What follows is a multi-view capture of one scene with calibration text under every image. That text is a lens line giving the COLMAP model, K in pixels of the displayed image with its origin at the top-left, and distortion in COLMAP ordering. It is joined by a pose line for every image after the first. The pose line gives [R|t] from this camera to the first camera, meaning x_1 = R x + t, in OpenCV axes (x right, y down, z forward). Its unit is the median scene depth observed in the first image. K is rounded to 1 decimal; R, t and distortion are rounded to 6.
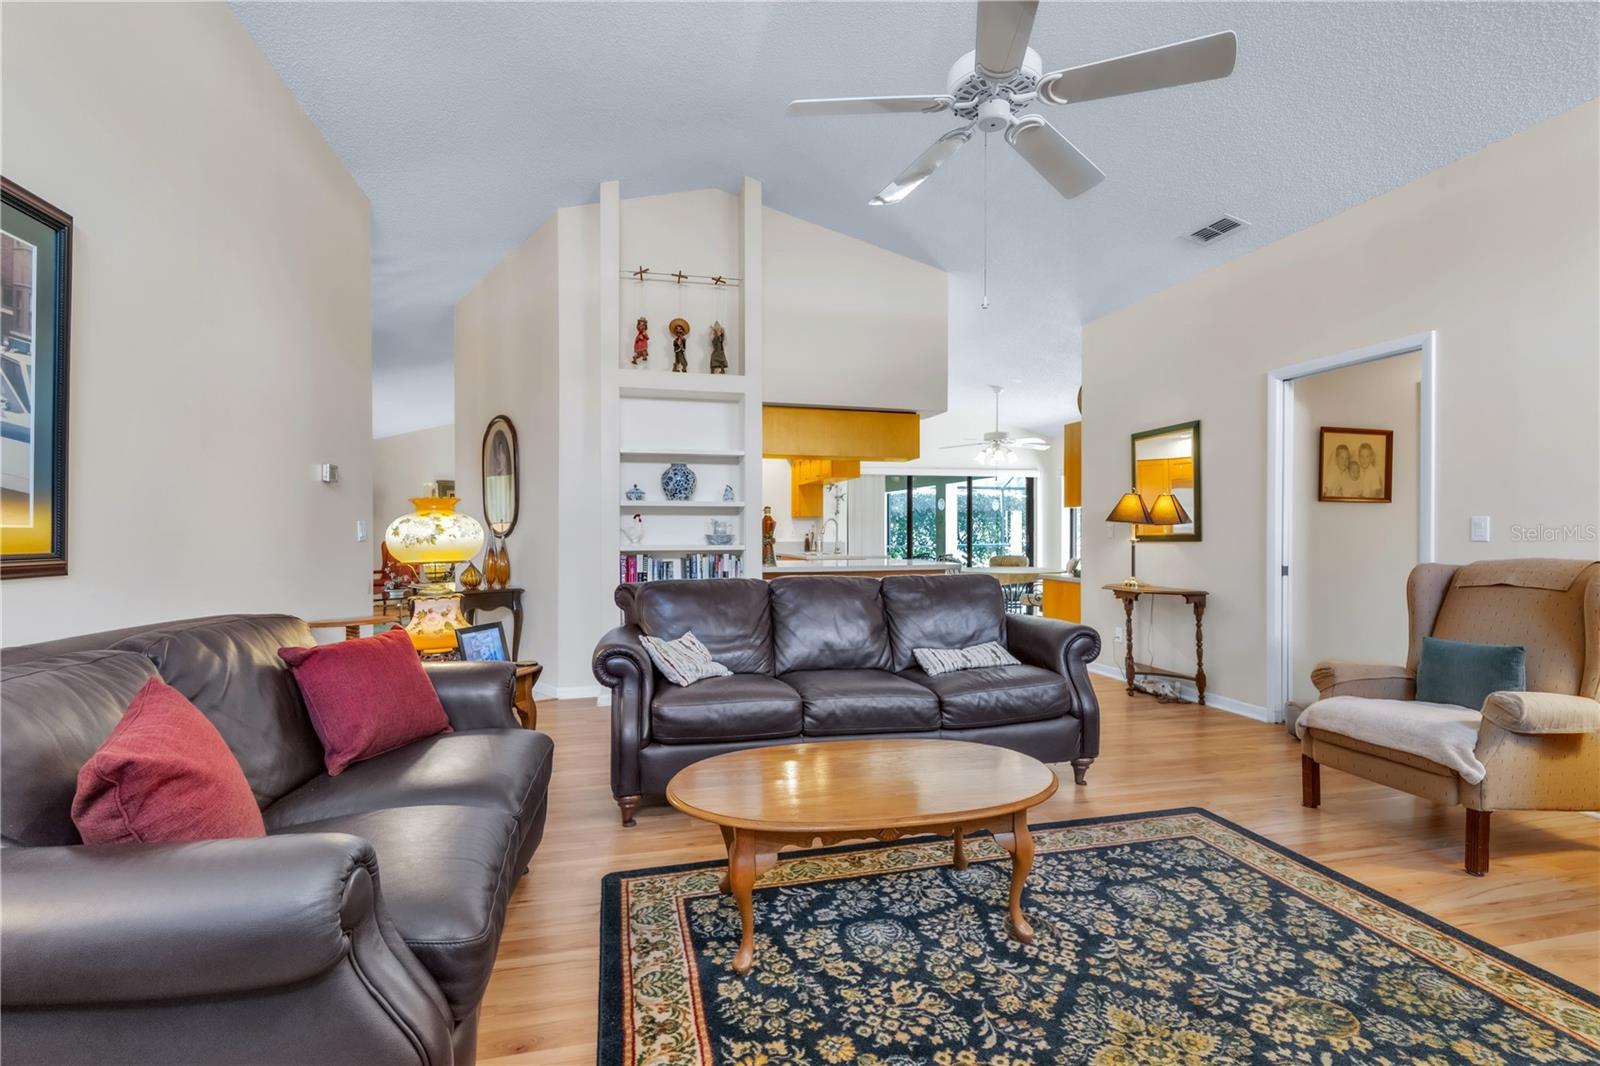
lens RADIAL K [[726.9, 0, 800.0], [0, 726.9, 533.0], [0, 0, 1]] dist [0.005375, -0.000075]
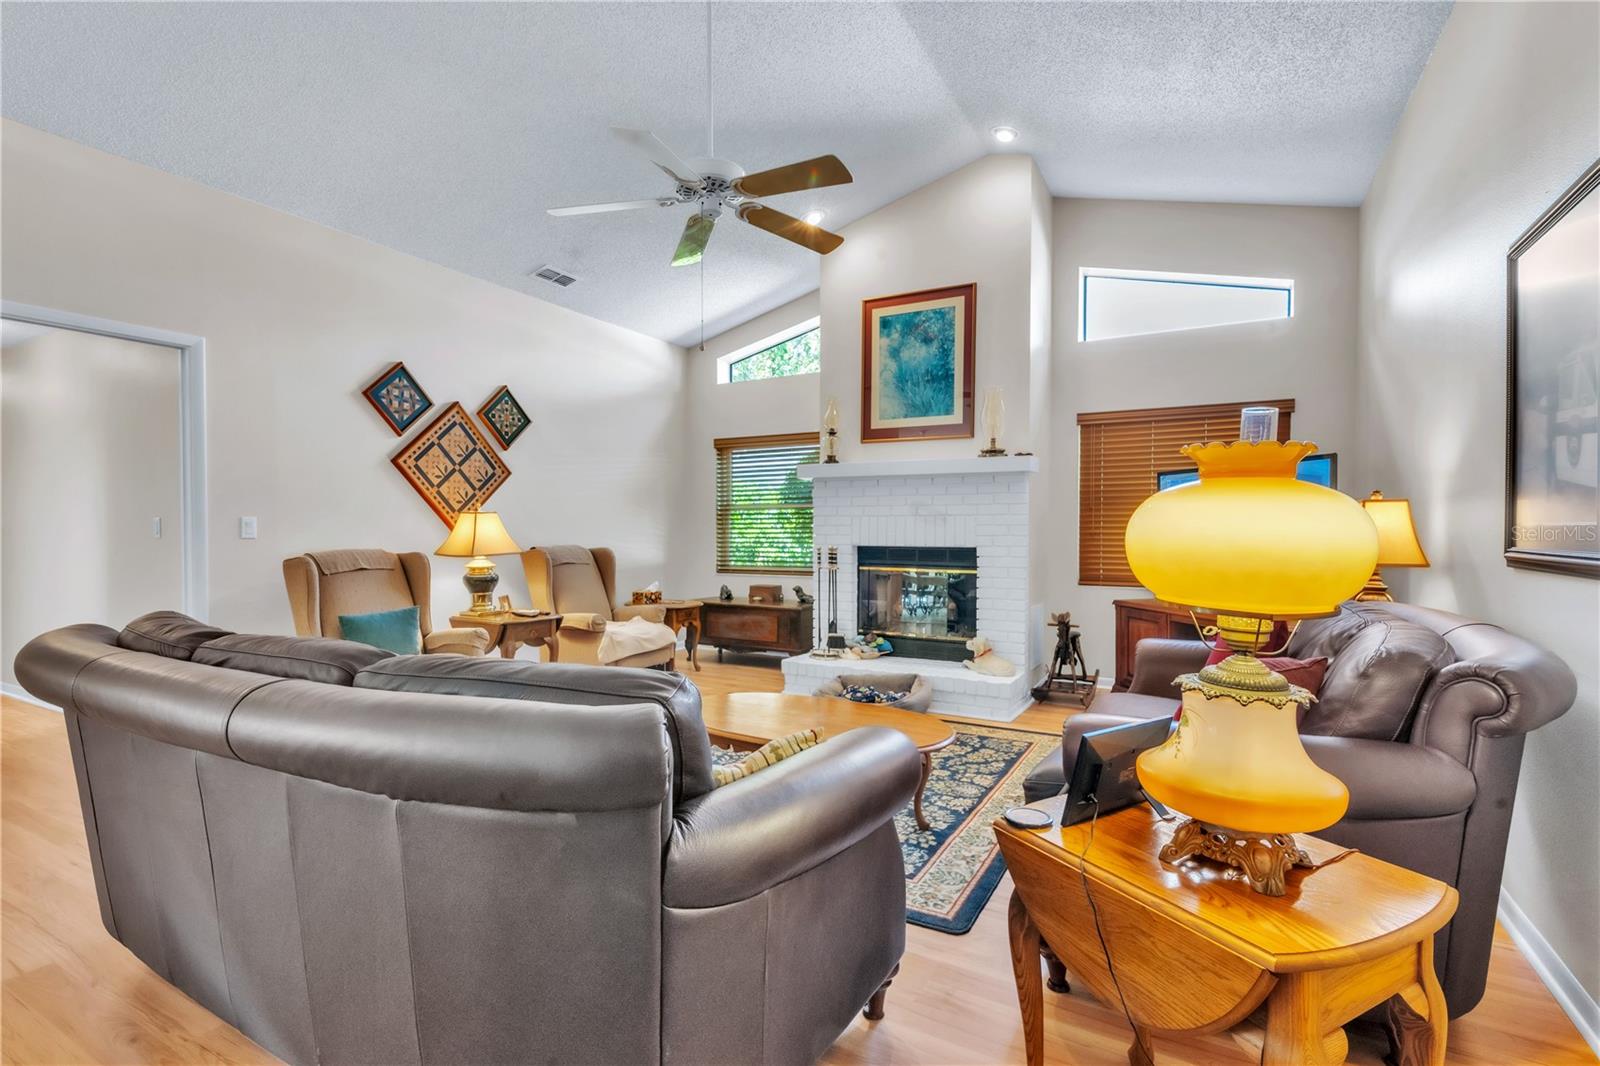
lens RADIAL K [[759.0, 0, 793.2], [0, 759.0, 528.0], [0, 0, 1]] dist [0.001509, -0.000025]
pose [[-0.724899, 0.002353, 0.688851, -0.823270], [0.001851, 0.999997, -0.001468, -0.003130], [-0.688853, 0.000211, -0.724901, 1.992181]]
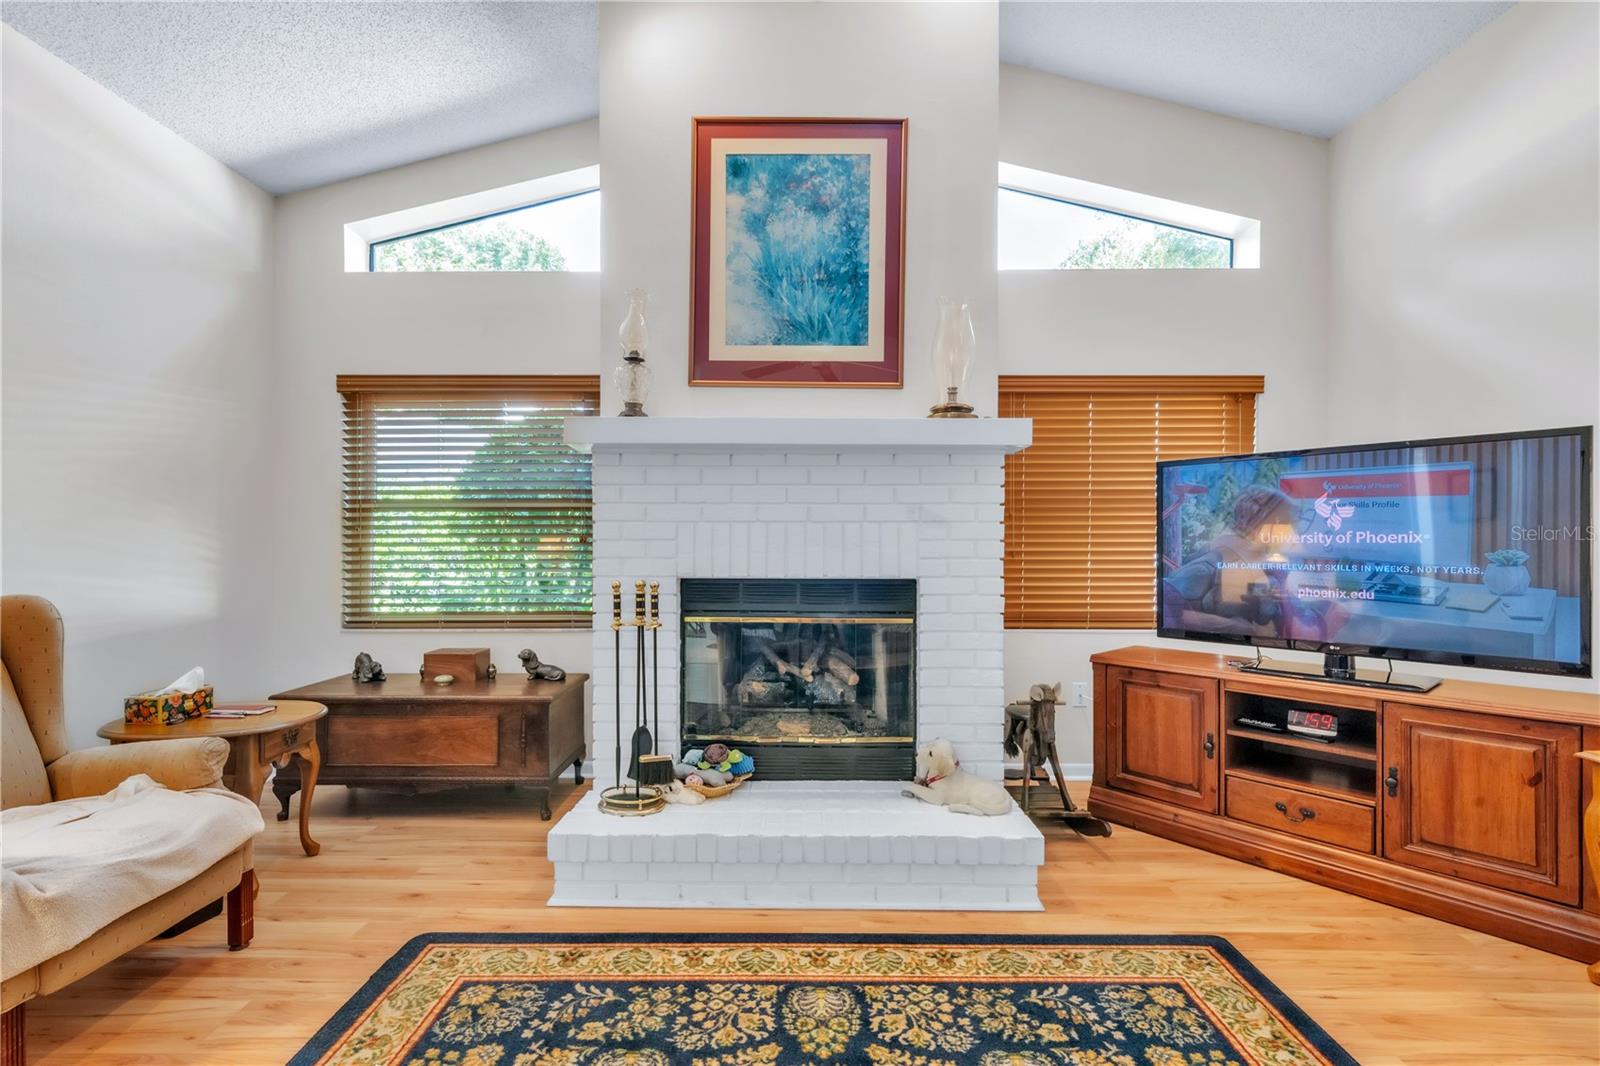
lens RADIAL K [[737.3, 0, 797.6], [0, 737.3, 539.5], [0, 0, 1]] dist [0.006505, 0.000144]
pose [[-0.968607, 0.002121, 0.248589, 0.264127], [0.001036, 0.999989, -0.004493, -0.008967], [-0.248596, -0.004094, -0.968599, 1.208474]]
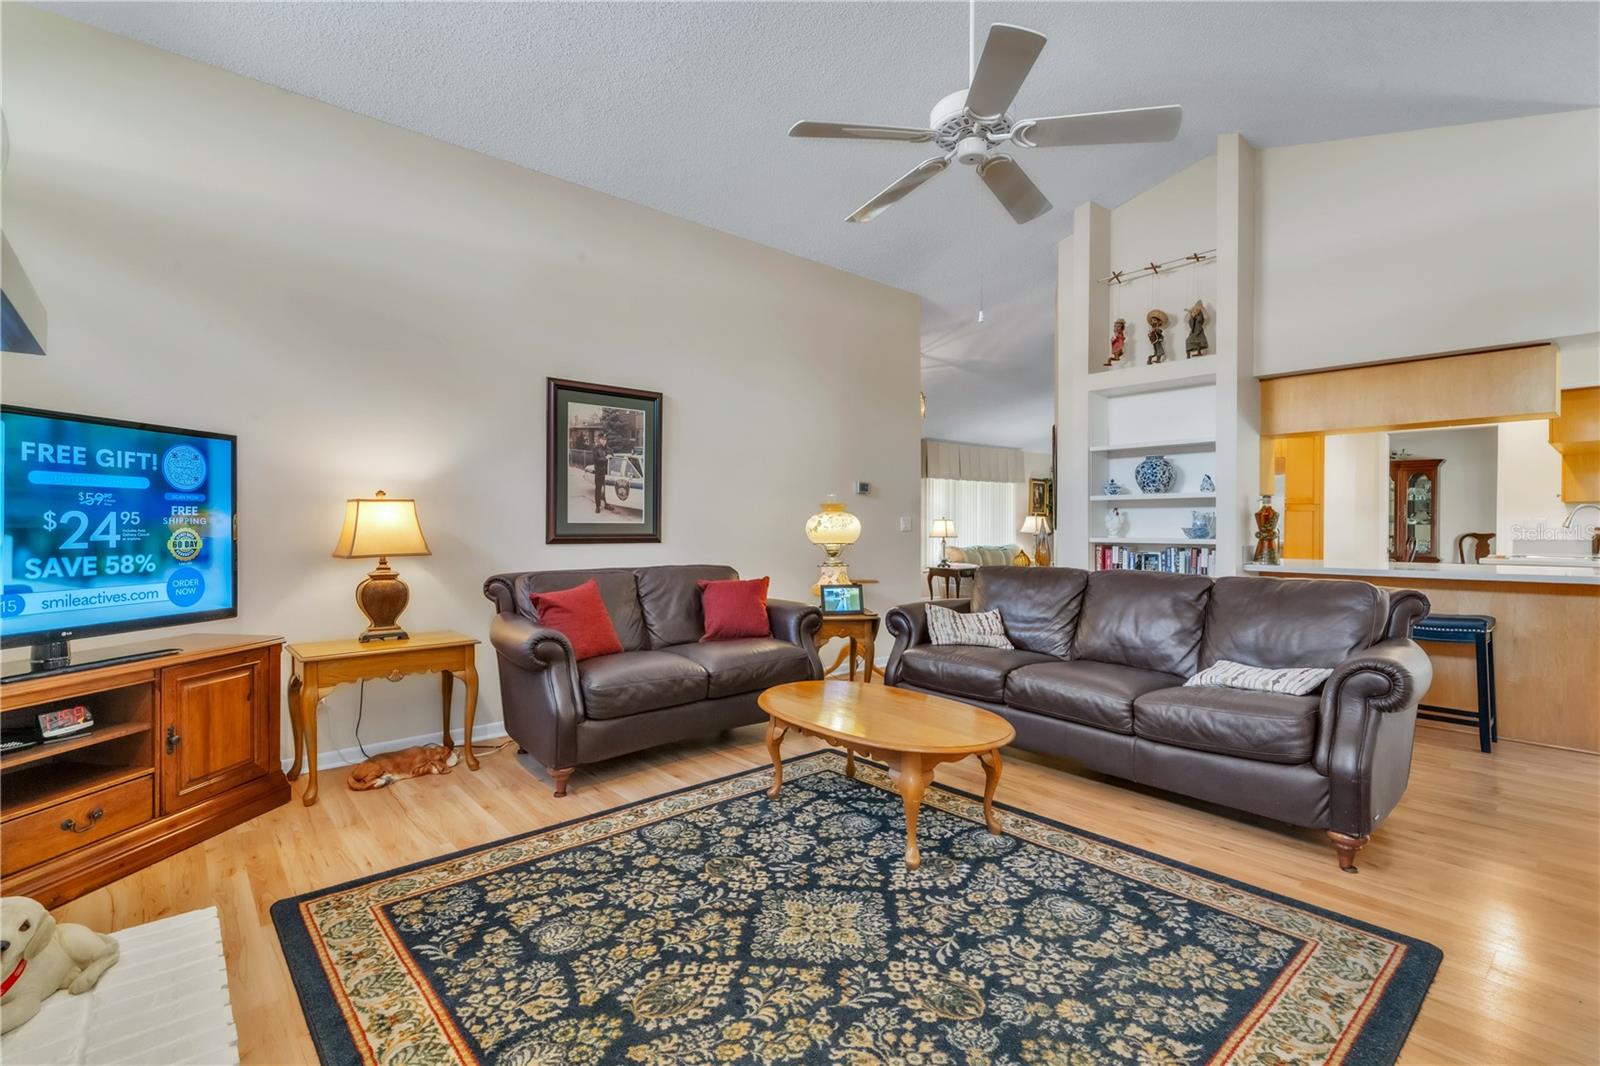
lens RADIAL K [[734.0, 0, 805.1], [0, 734.0, 526.5], [0, 0, 1]] dist [0.004485, -0.000192]
pose [[0.461622, 0.001670, -0.887075, 1.208369], [-0.001305, 0.999998, 0.001203, 0.000740], [0.887076, 0.000602, 0.461624, 0.271500]]
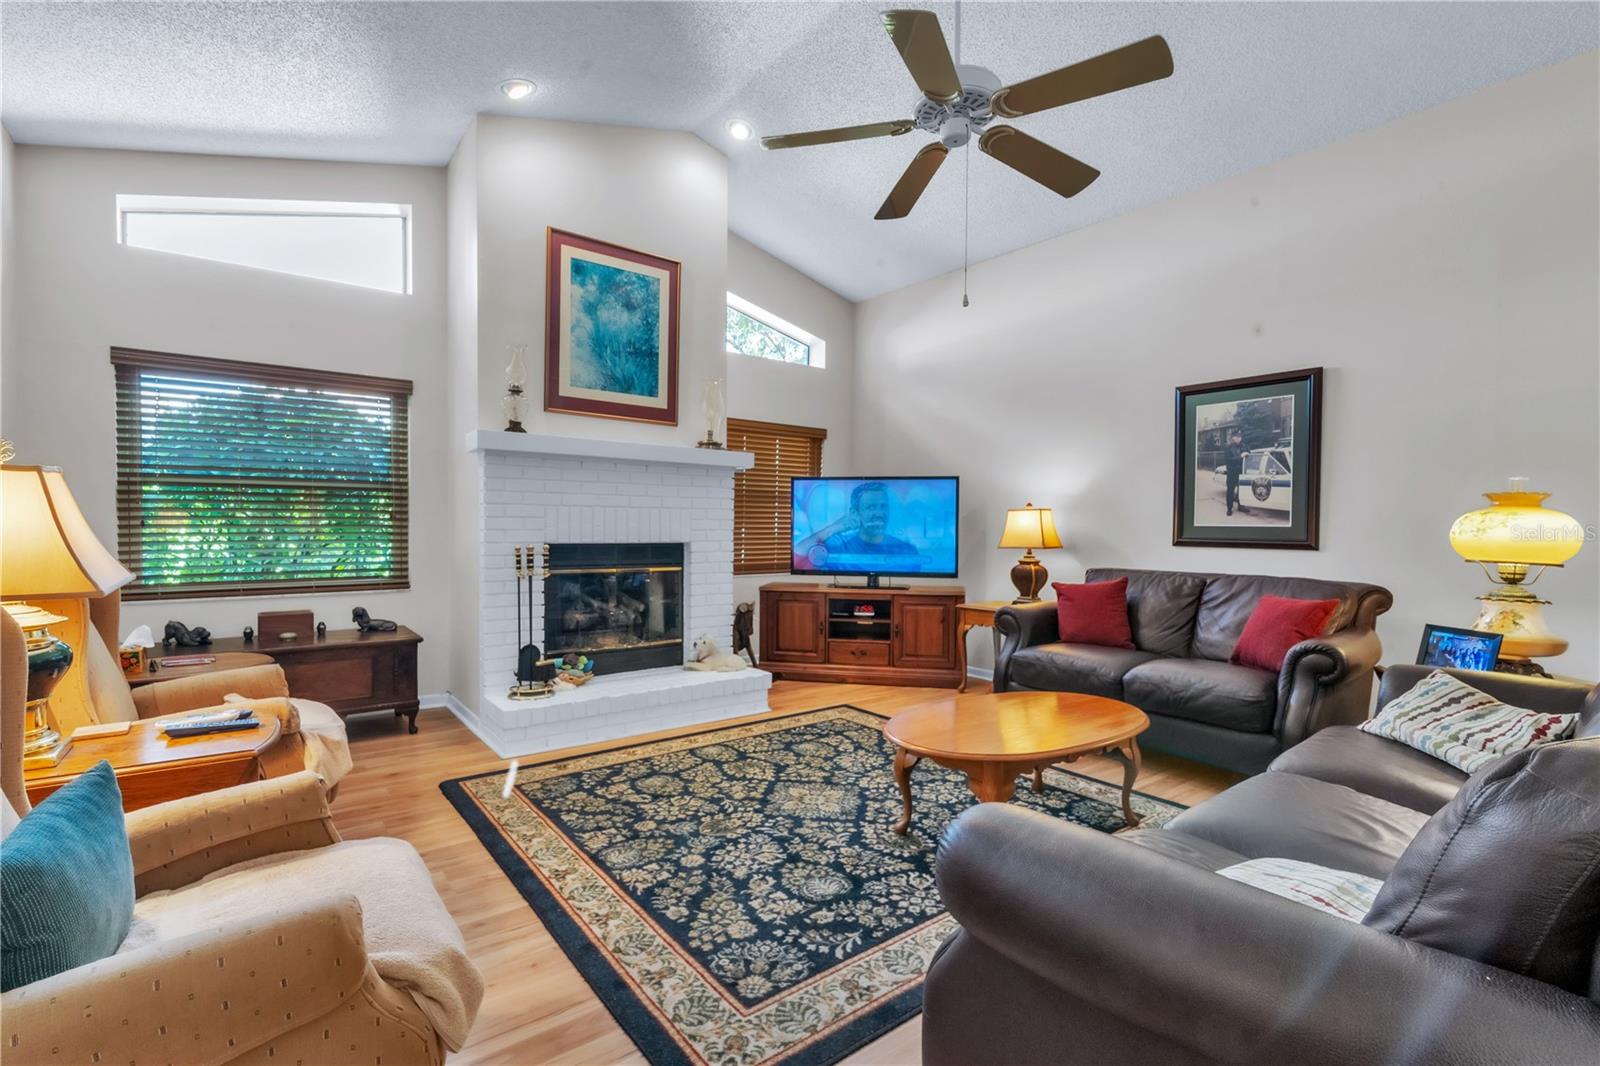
lens RADIAL K [[734.0, 0, 805.1], [0, 734.0, 526.5], [0, 0, 1]] dist [0.004485, -0.000192]
pose [[-0.913272, -0.005041, -0.407319, 0.949512], [-0.007196, 0.999967, 0.003759, -0.003365], [0.407287, 0.006364, -0.913278, 2.009833]]
